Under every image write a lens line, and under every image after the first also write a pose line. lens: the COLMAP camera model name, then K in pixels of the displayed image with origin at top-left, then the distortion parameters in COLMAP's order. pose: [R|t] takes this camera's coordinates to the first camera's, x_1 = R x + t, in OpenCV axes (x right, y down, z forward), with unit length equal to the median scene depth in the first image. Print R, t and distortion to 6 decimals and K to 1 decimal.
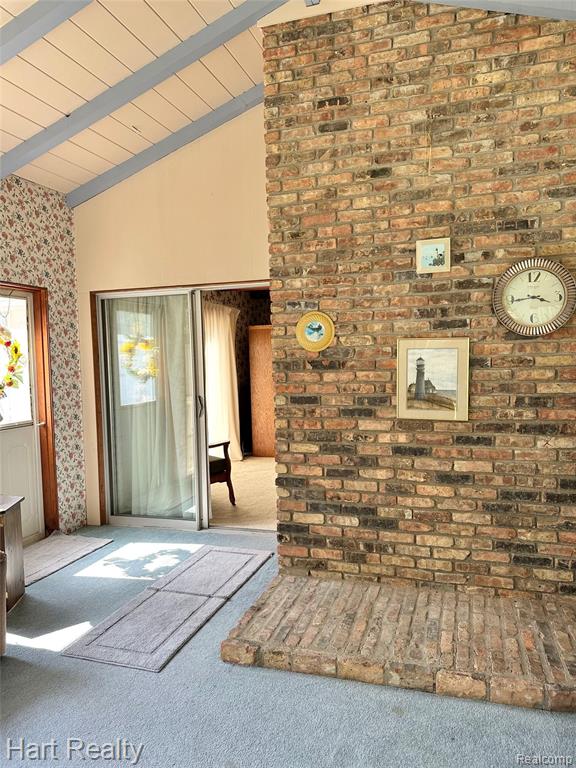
lens RADIAL K [[539.5, 0, 292.3], [0, 539.5, 382.5], [0, 0, 1]] dist [0.119802, -0.187178]
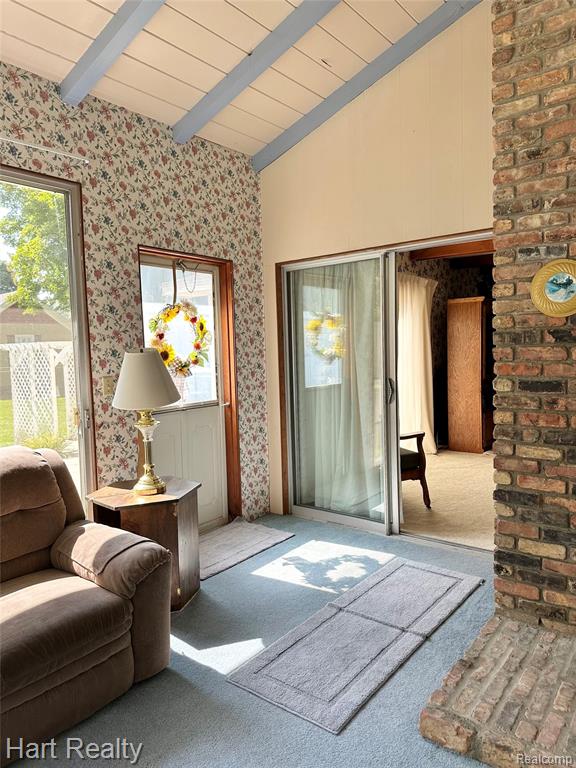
lens RADIAL K [[530.7, 0, 296.1], [0, 530.7, 385.2], [0, 0, 1]] dist [0.074828, -0.109890]
pose [[0.943220, 0.024379, -0.331272, -0.047678], [-0.013788, 0.999317, 0.034283, 0.011703], [0.331882, -0.027769, 0.942912, 0.223972]]
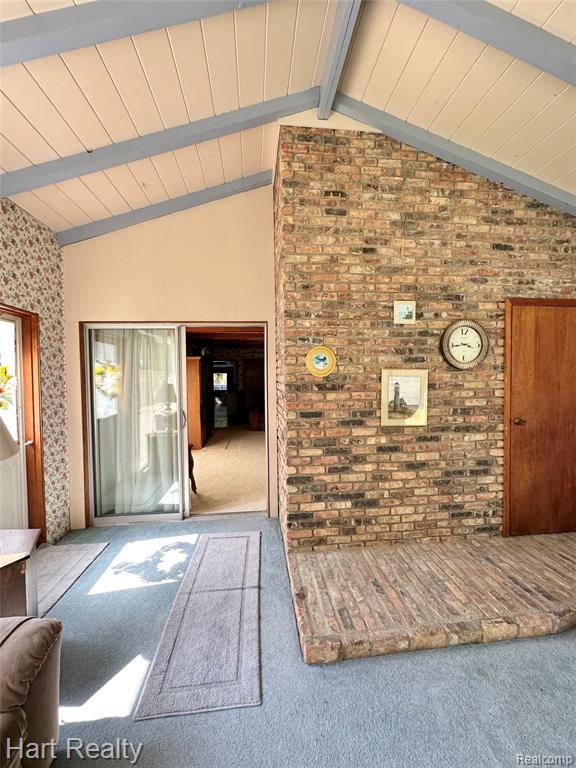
lens RADIAL K [[304.6, 0, 283.6], [0, 304.6, 382.8], [0, 0, 1]] dist [-0.002615, 0.000176]
pose [[0.915770, 0.004994, 0.401672, -0.329133], [0.009631, 0.999362, -0.034381, -0.018921], [-0.401588, 0.035353, 0.915138, 0.364387]]
